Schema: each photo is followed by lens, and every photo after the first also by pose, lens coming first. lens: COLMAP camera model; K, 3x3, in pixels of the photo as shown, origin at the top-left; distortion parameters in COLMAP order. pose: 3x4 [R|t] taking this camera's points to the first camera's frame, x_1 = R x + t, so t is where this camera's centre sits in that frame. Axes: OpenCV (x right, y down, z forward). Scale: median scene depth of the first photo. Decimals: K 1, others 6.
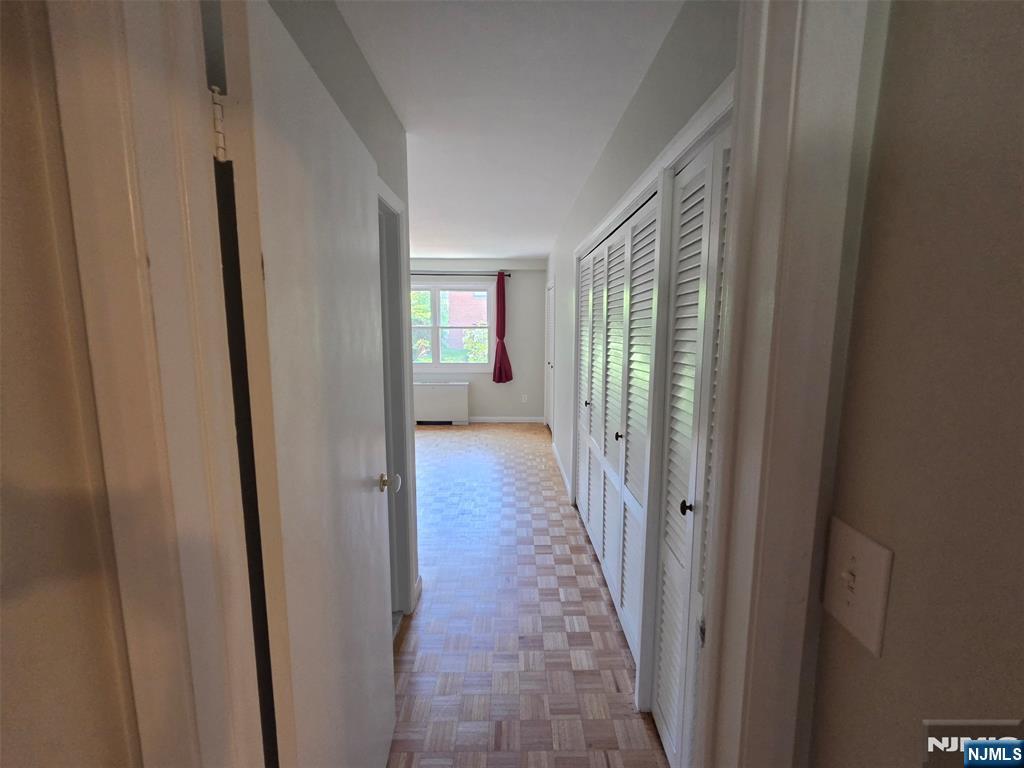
lens RADIAL K [[418.4, 0, 511.5], [0, 418.4, 375.6], [0, 0, 1]] dist [-0.006903, 0.000674]
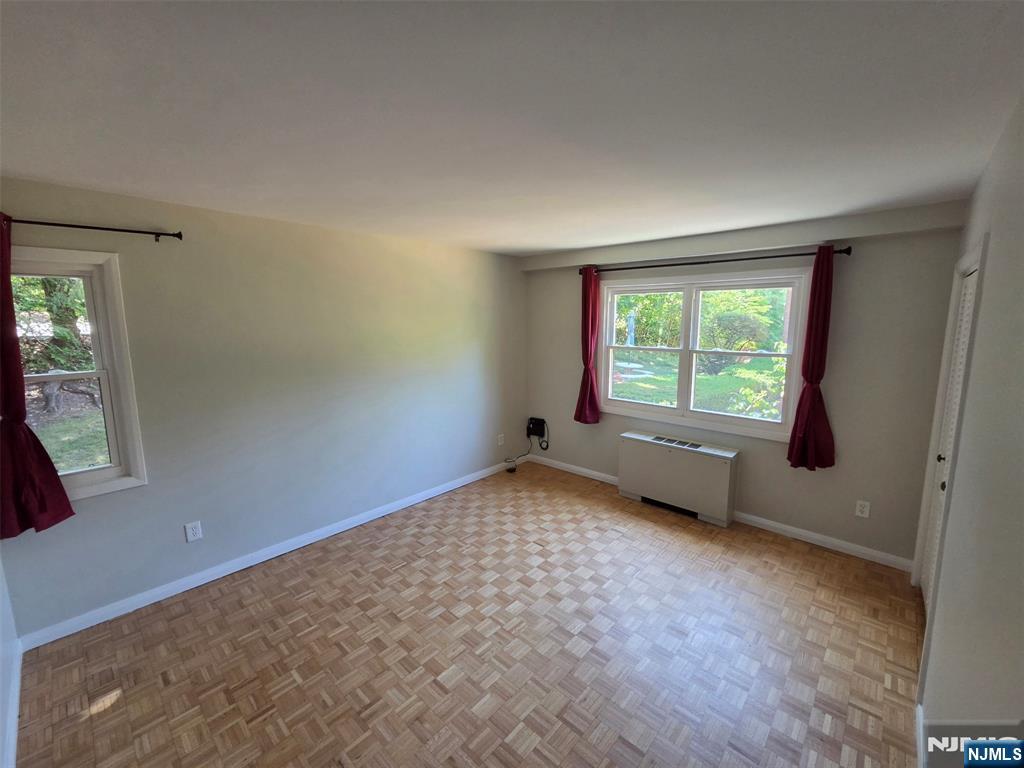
lens RADIAL K [[418.4, 0, 510.3], [0, 418.4, 377.9], [0, 0, 1]] dist [-0.006903, 0.000674]
pose [[0.731594, 0.090462, -0.675712, 0.045686], [-0.077032, 0.995779, 0.049908, -0.089286], [0.677374, 0.015539, 0.735474, 0.391712]]
